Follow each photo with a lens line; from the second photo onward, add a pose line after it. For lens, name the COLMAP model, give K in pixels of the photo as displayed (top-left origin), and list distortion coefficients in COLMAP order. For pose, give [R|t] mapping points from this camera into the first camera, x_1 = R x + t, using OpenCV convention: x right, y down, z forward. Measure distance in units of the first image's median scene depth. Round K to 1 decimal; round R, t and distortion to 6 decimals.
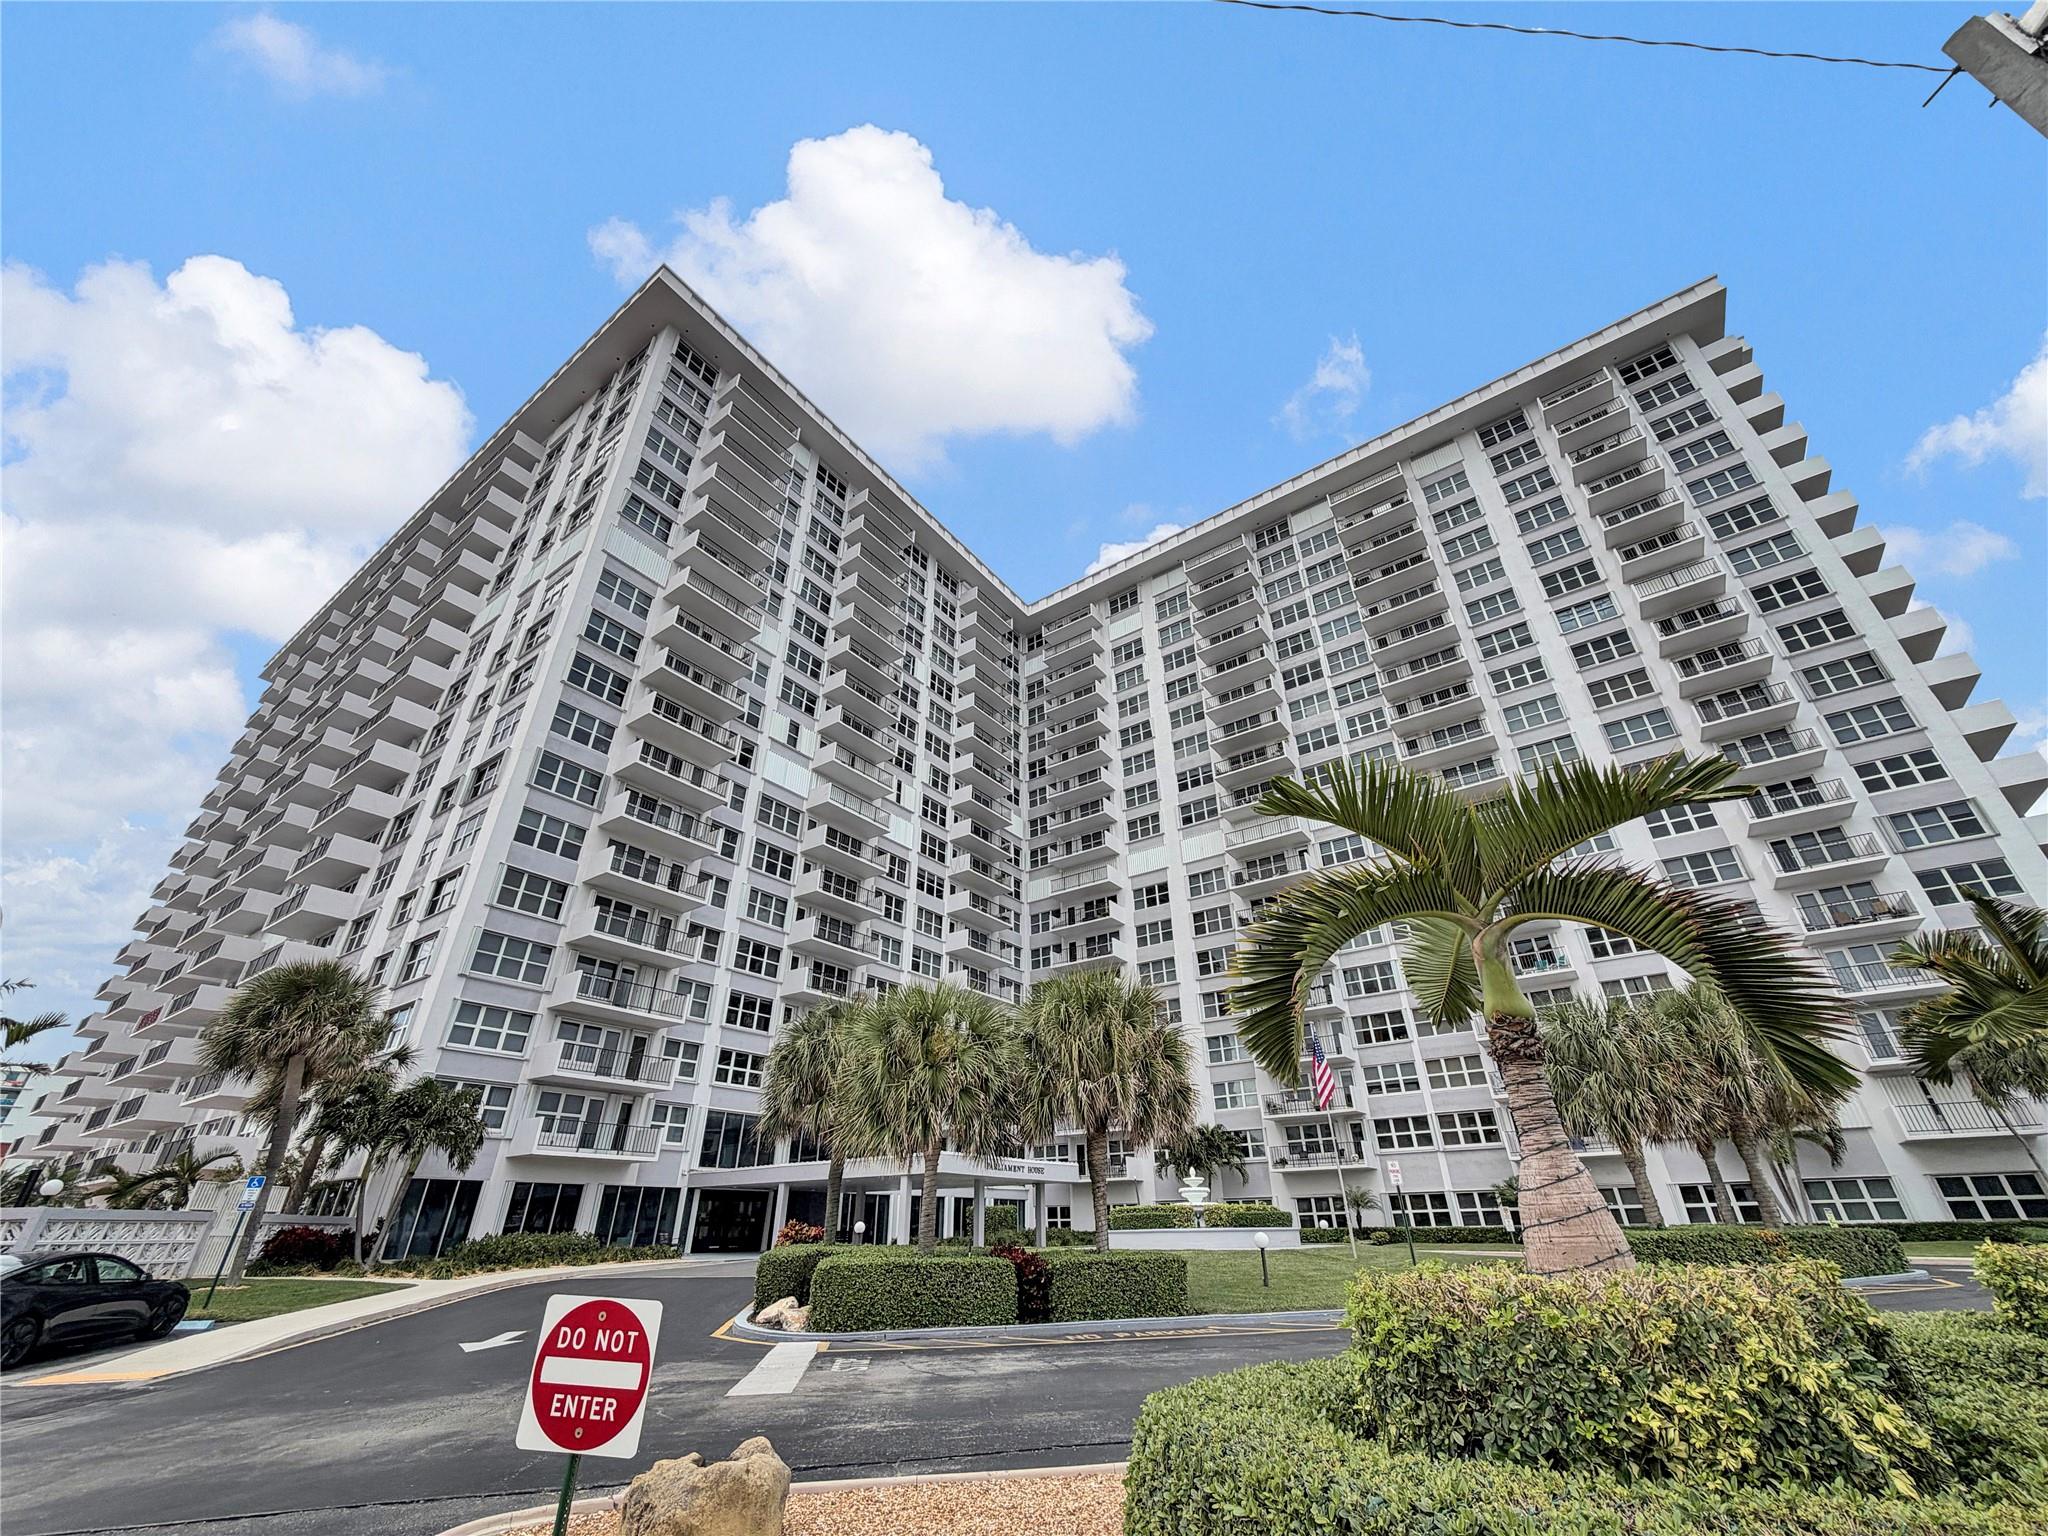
lens RADIAL K [[815.1, 0, 1026.6], [0, 815.1, 768.6], [0, 0, 1]] dist [0.001295, -0.000430]
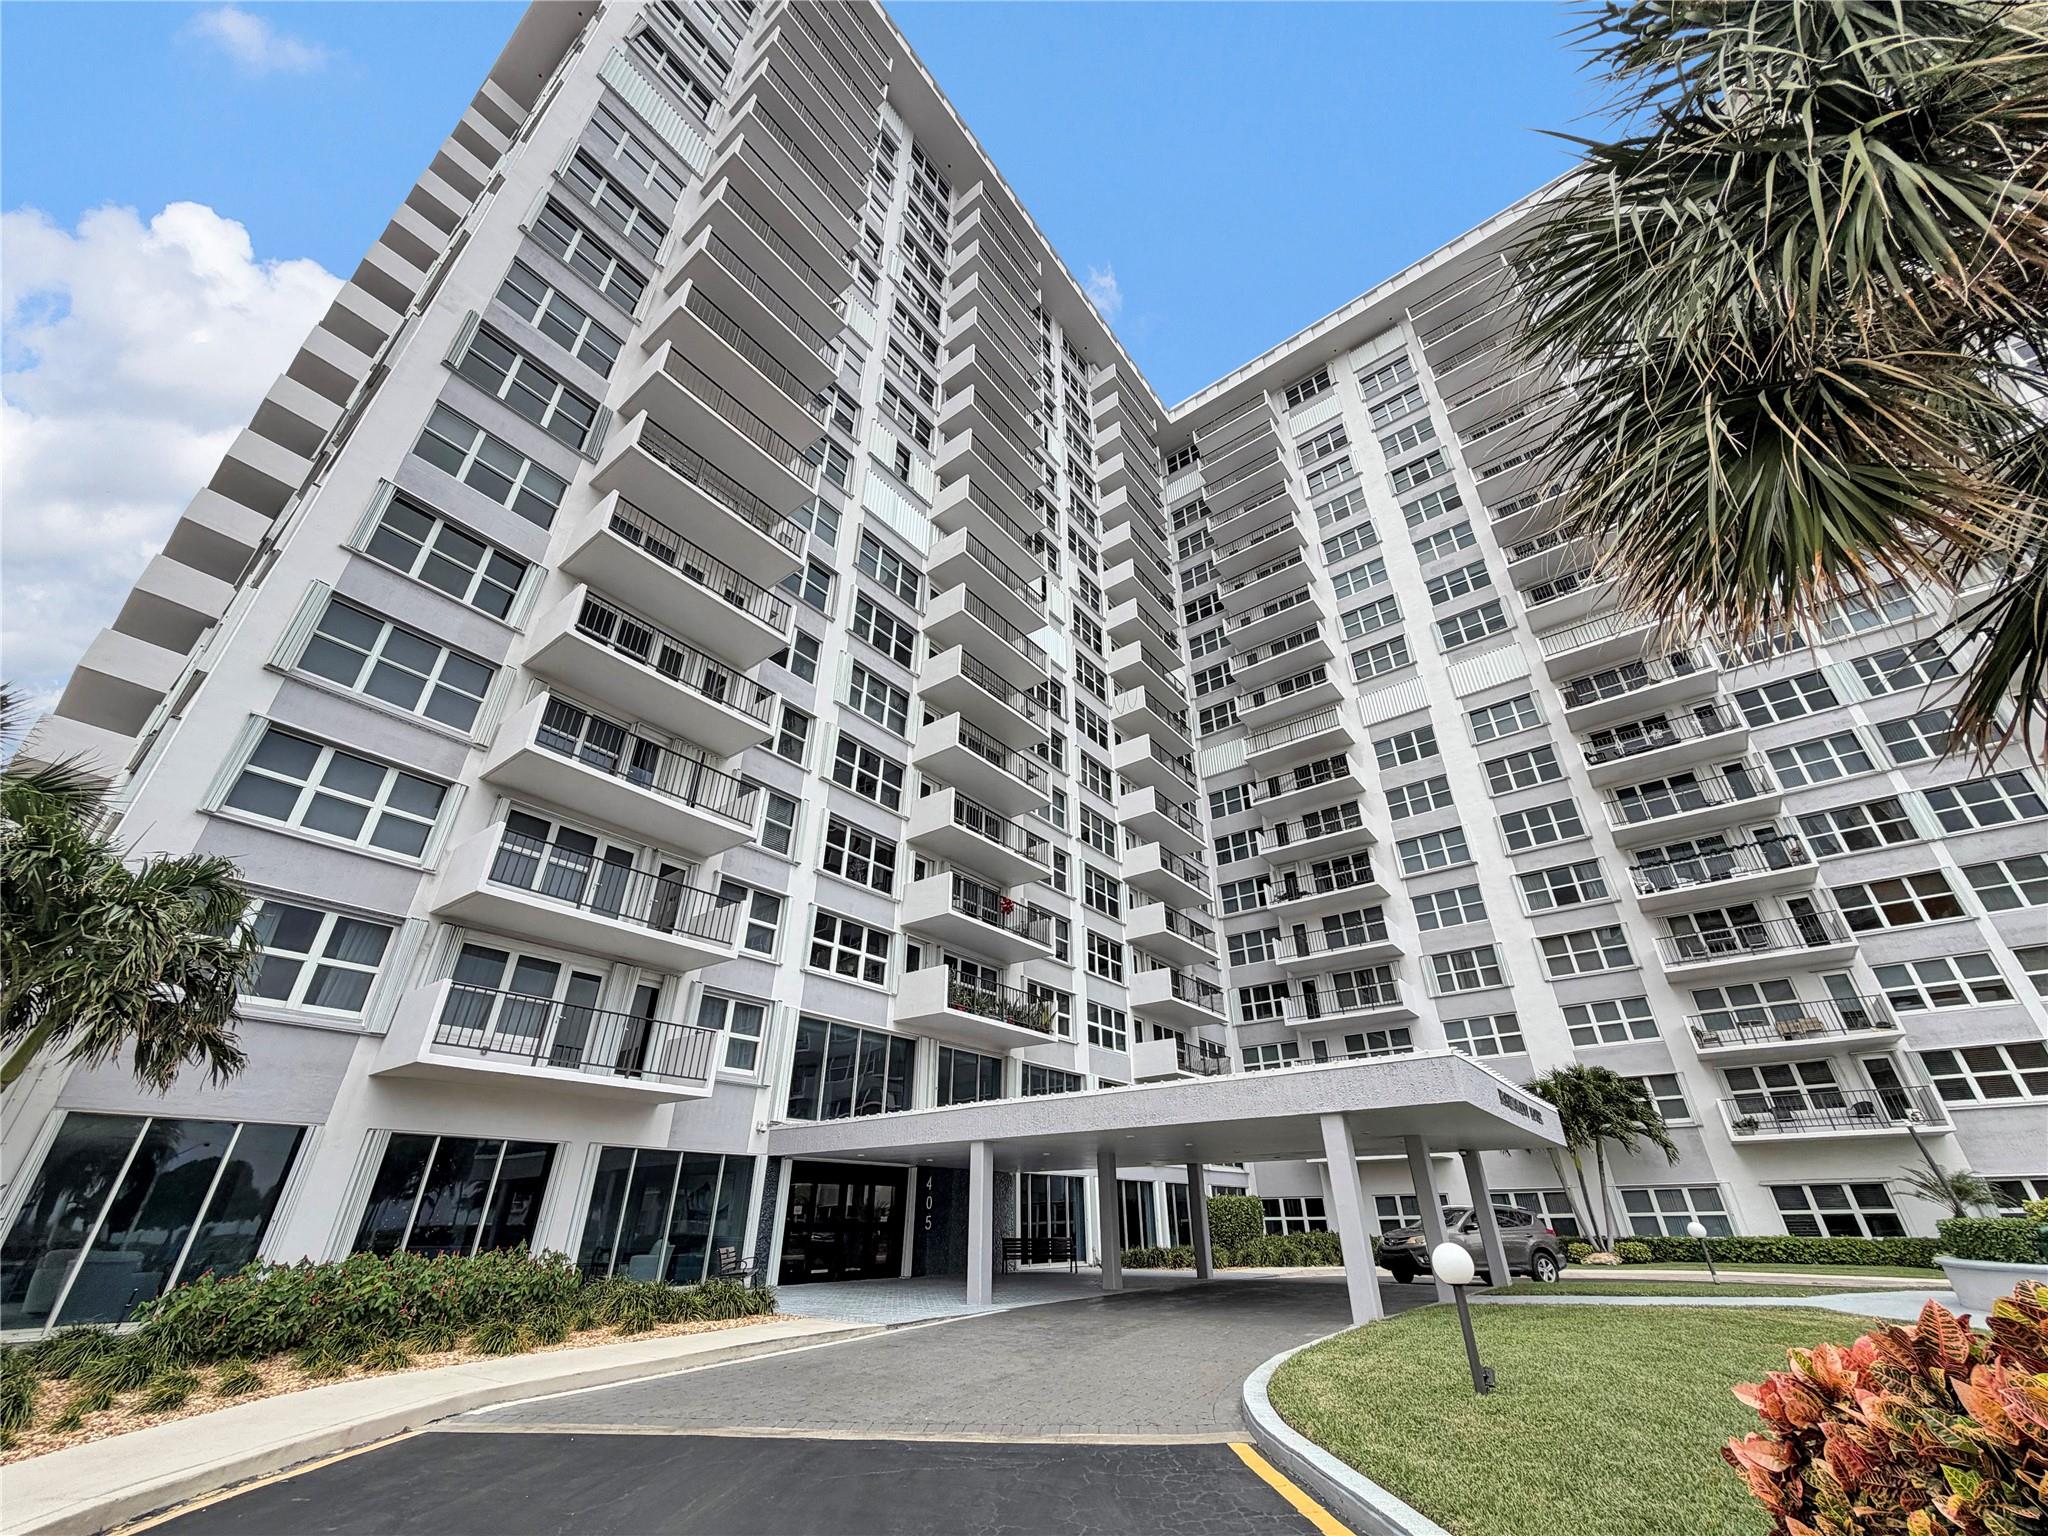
lens RADIAL K [[815.1, 0, 1026.3], [0, 815.1, 765.6], [0, 0, 1]] dist [0.001295, -0.000430]
pose [[0.999214, -0.014129, -0.037044, -0.185896], [0.014269, 0.999892, 0.003518, 0.216357], [0.036990, -0.004044, 0.999307, 0.398179]]
